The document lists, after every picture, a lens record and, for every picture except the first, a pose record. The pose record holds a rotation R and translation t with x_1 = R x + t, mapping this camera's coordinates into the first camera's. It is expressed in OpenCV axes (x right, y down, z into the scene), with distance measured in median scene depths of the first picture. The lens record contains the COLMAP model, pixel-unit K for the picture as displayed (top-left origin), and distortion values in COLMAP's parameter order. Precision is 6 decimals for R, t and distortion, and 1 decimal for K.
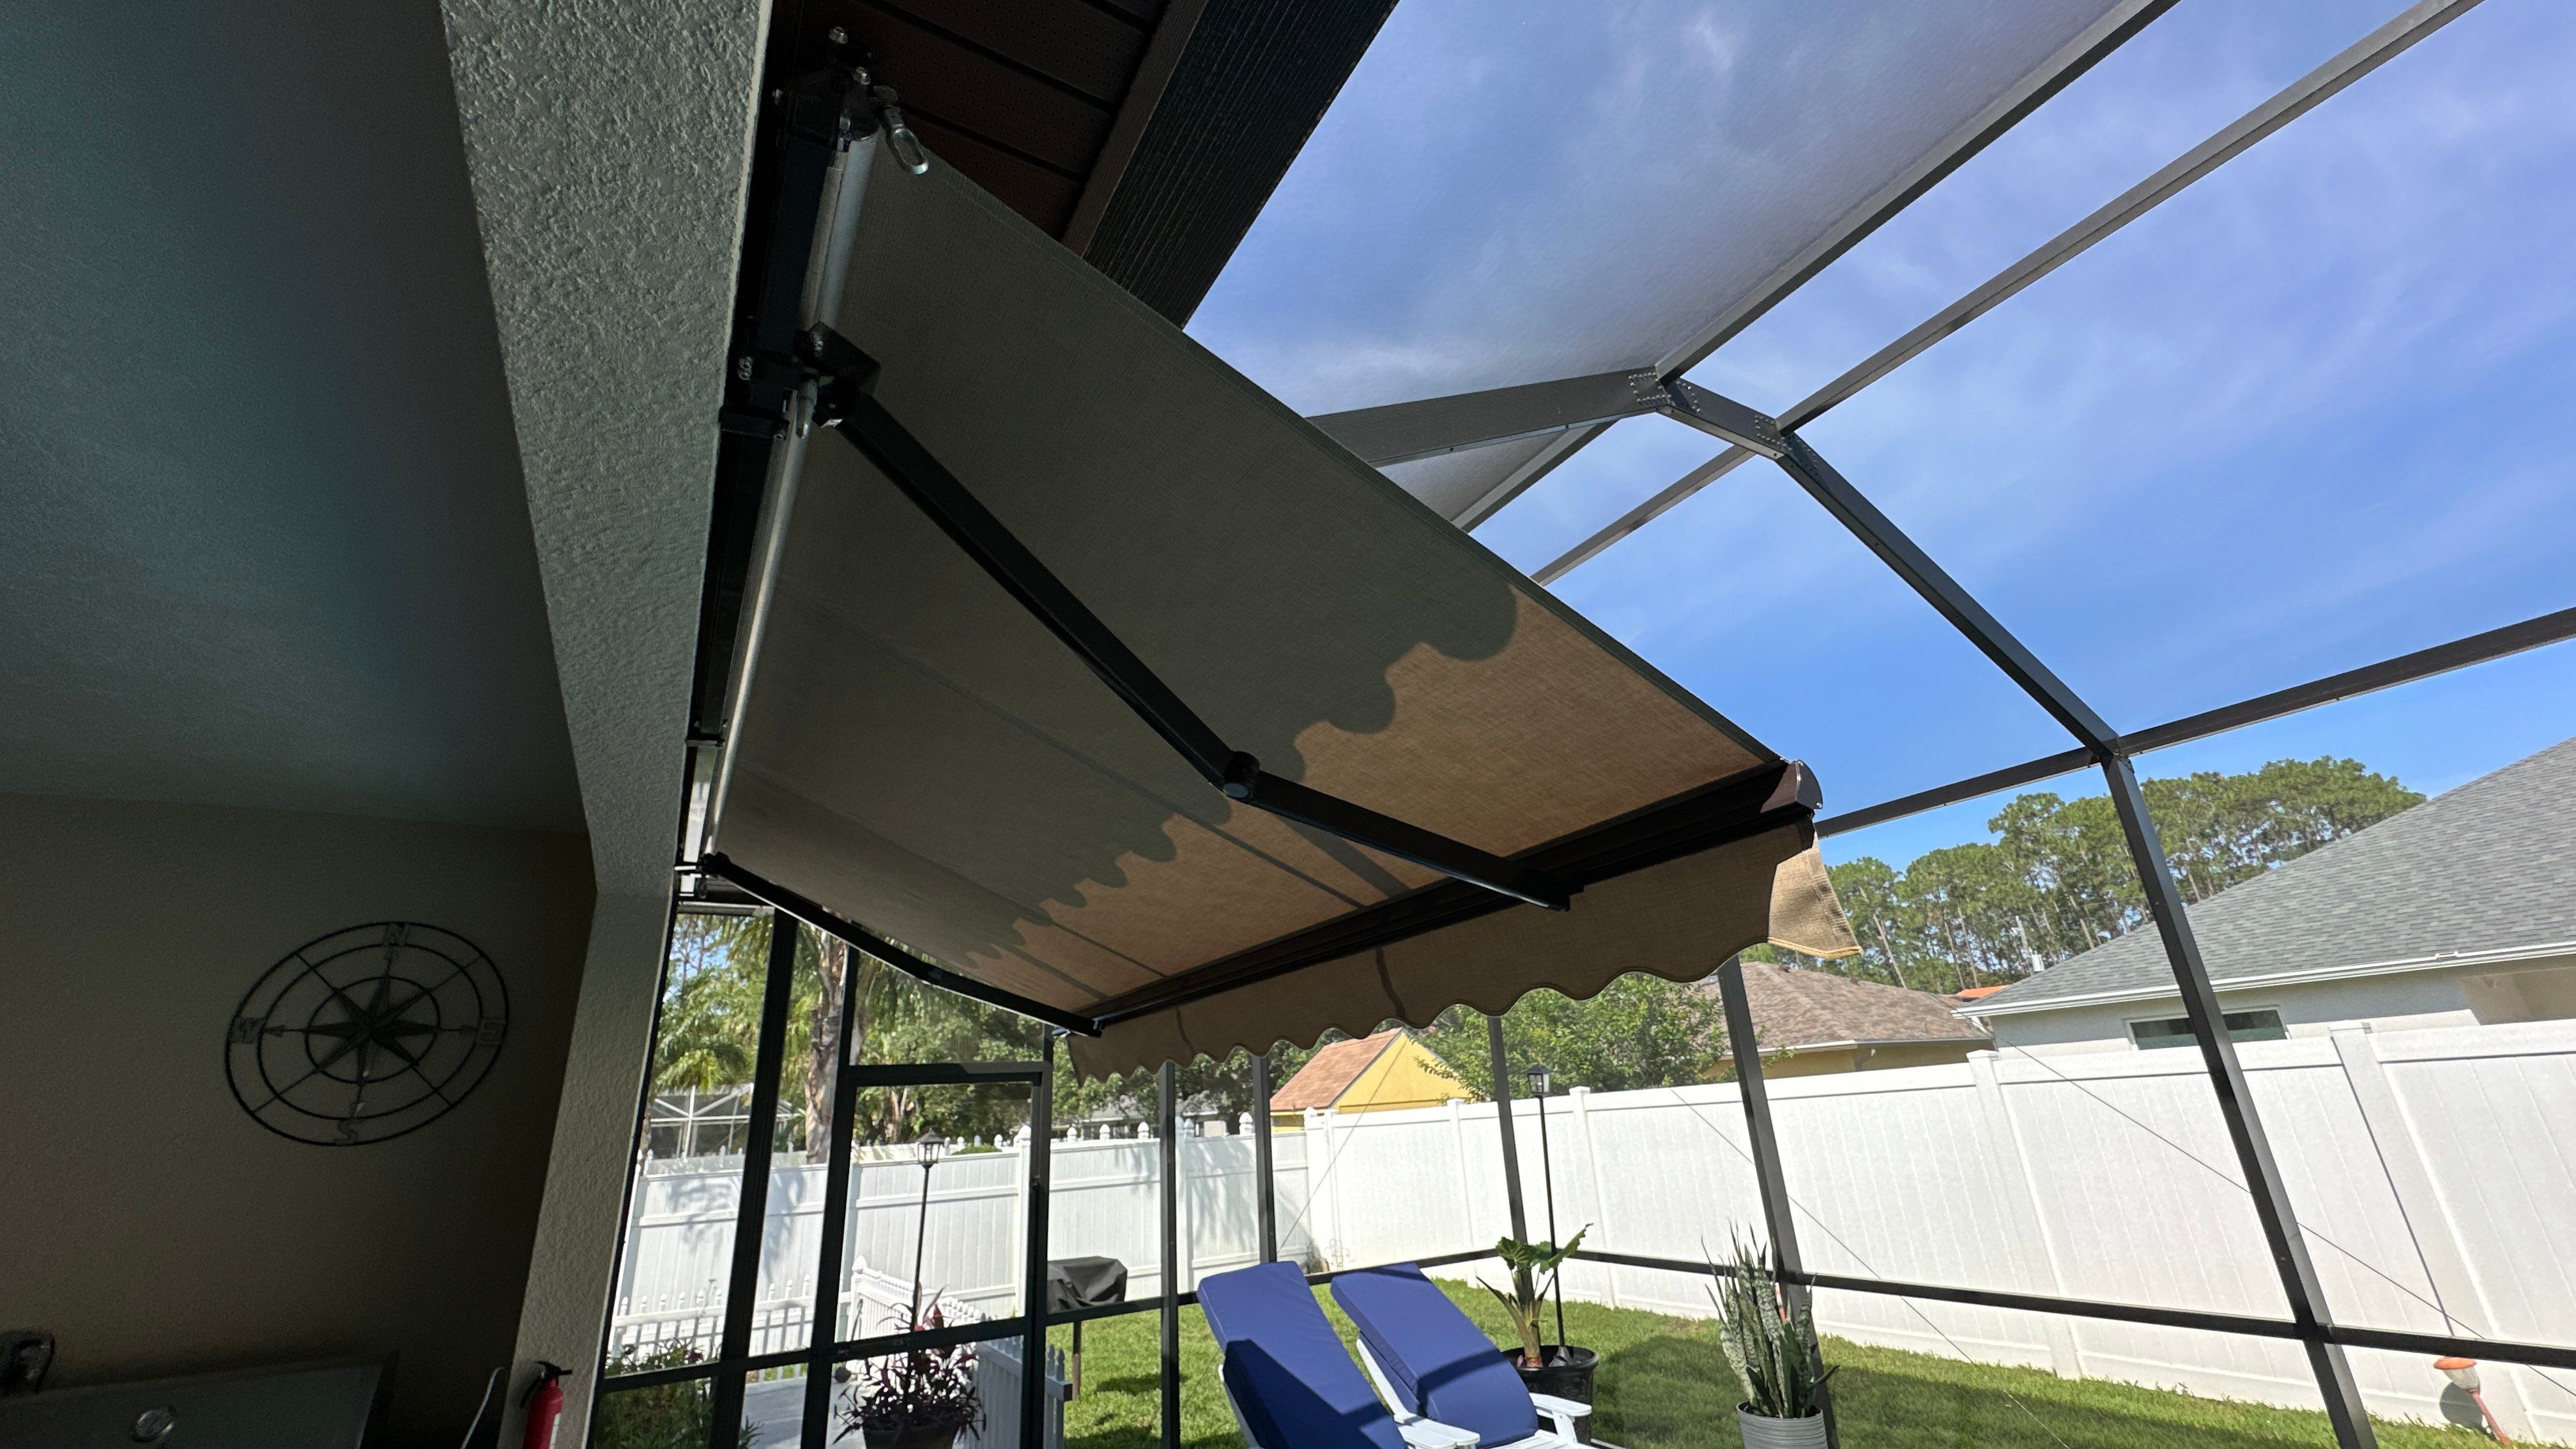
lens RADIAL K [[1011.3, 0, 1288.0], [0, 1011.3, 724.5], [0, 0, 1]] dist [-0.036812, 0.000061]
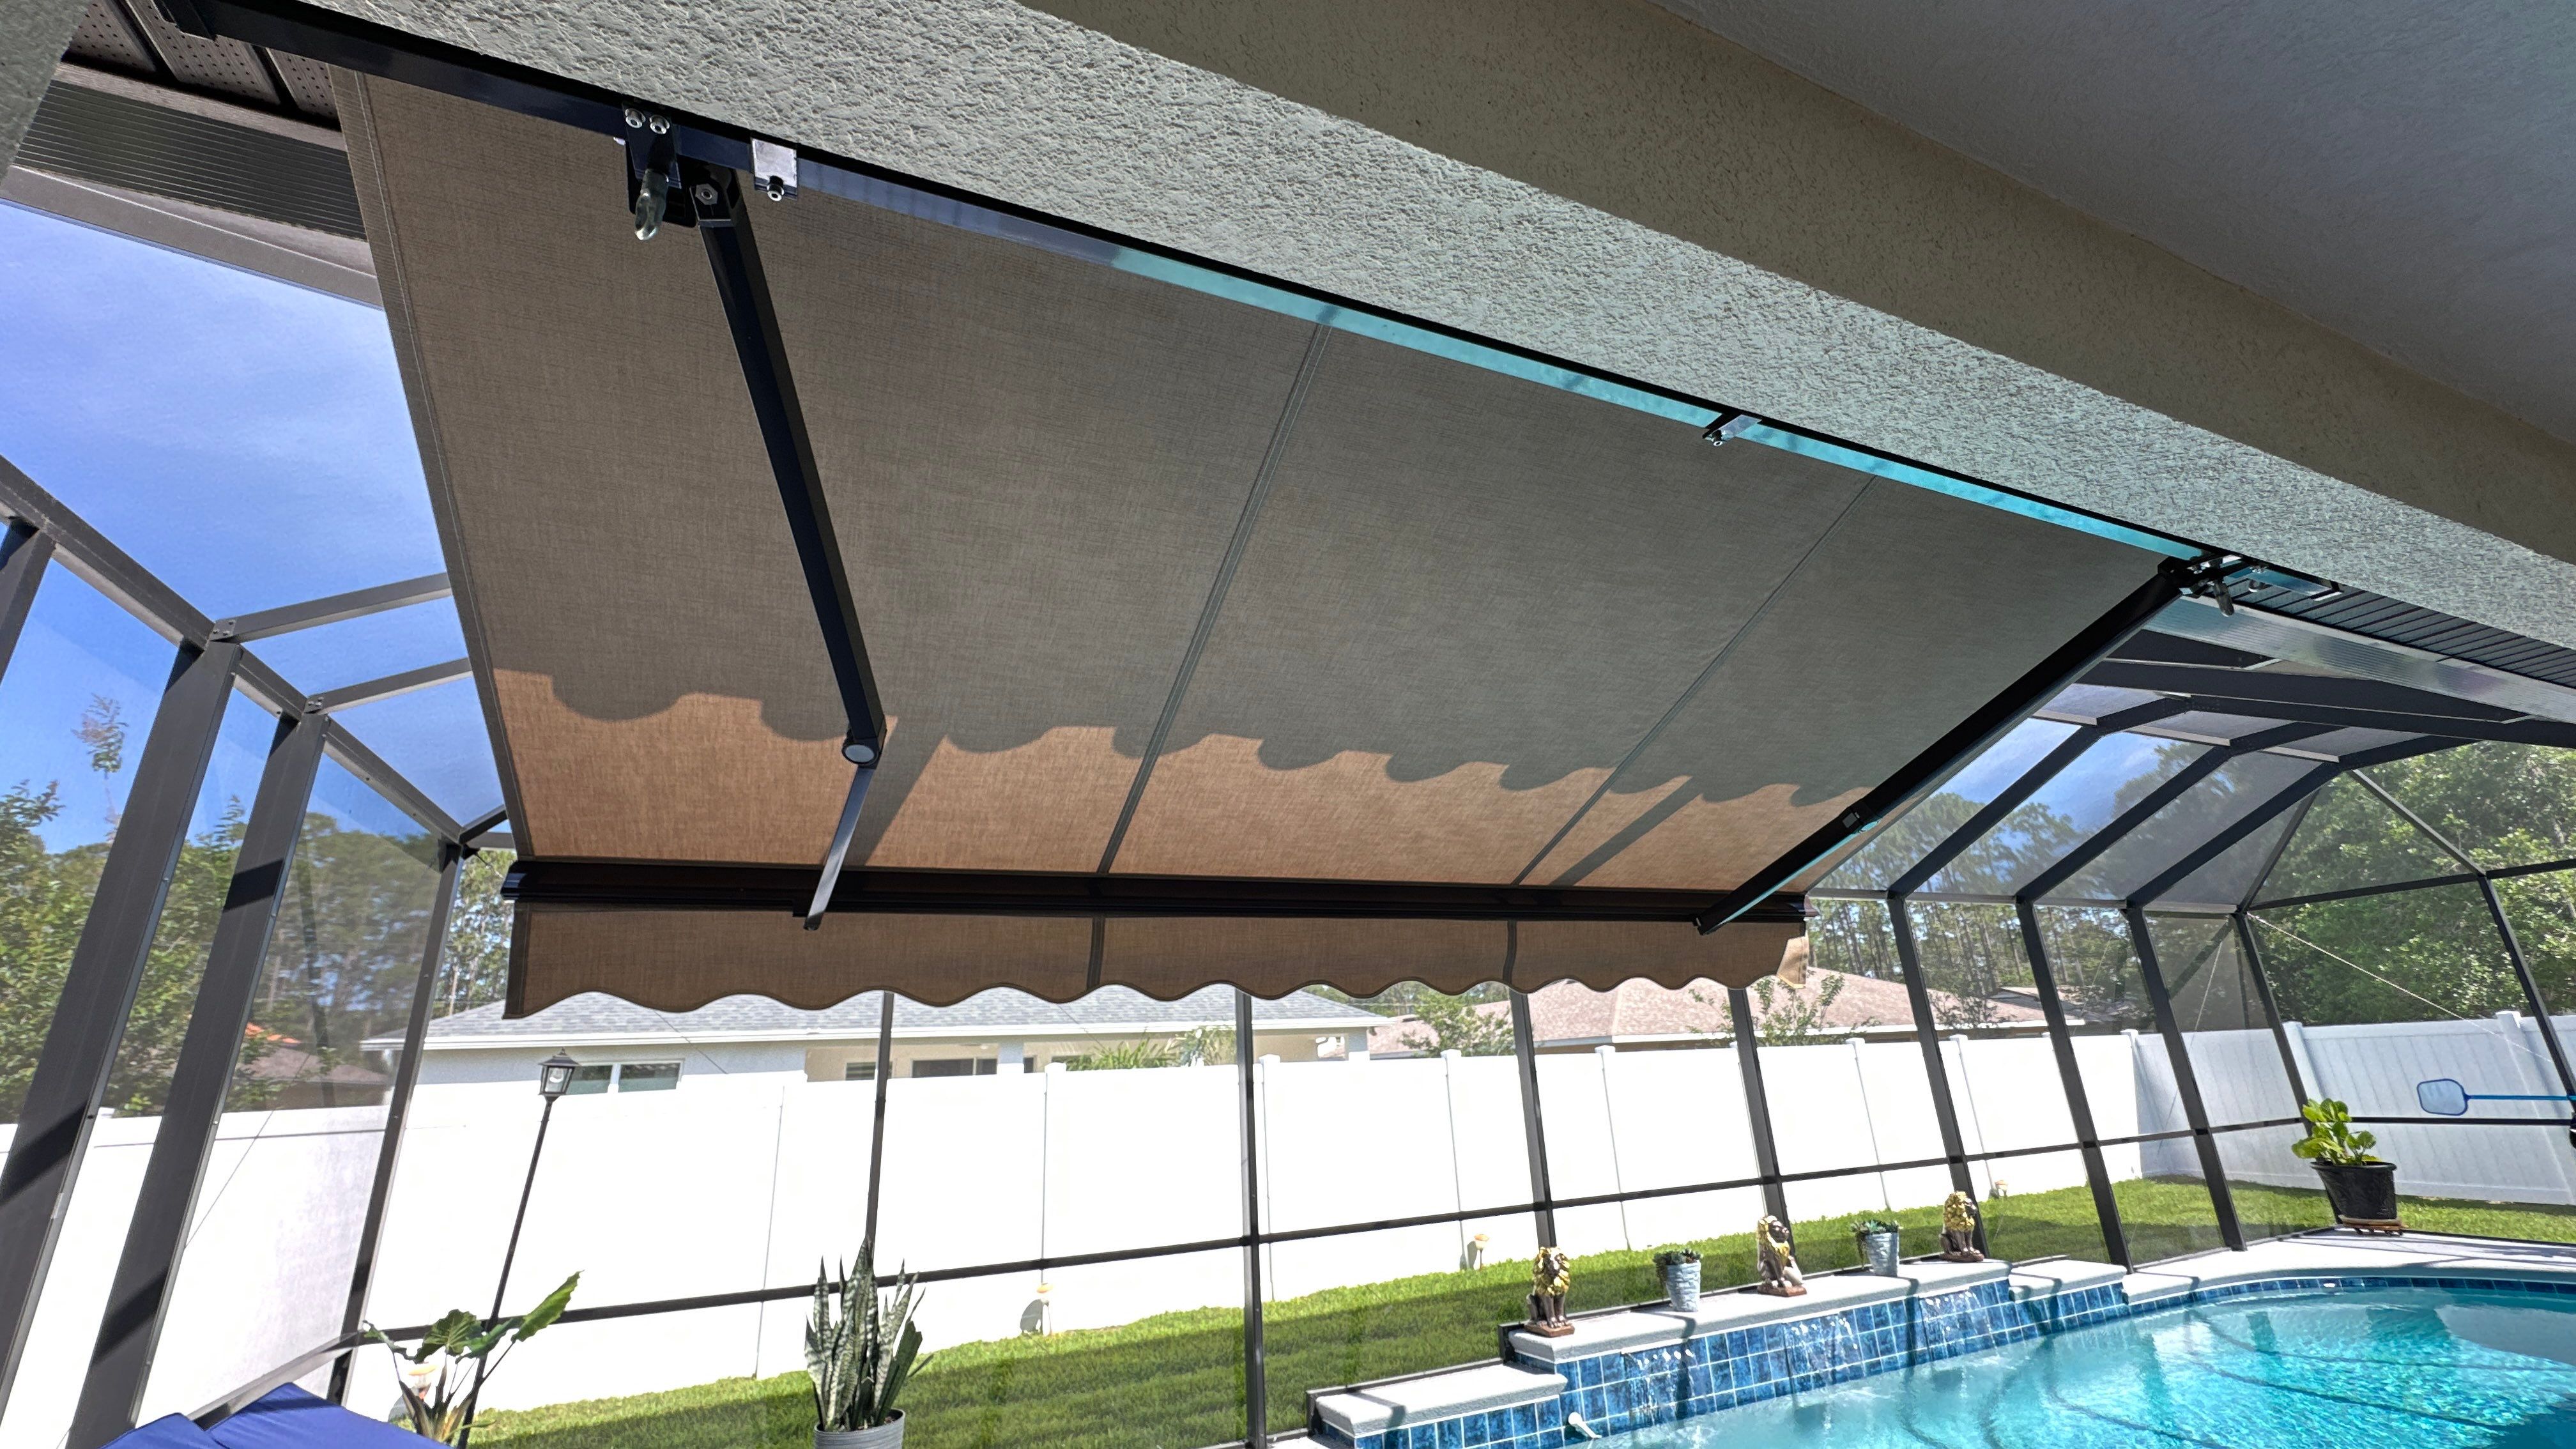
lens RADIAL K [[1011.3, 0, 1288.0], [0, 1011.3, 724.5], [0, 0, 1]] dist [-0.036812, 0.000061]
pose [[0.128113, 0.365661, 0.921889, -0.906965], [-0.324657, 0.893795, -0.309401, 0.396780], [-0.937115, -0.259659, 0.233222, 0.909333]]
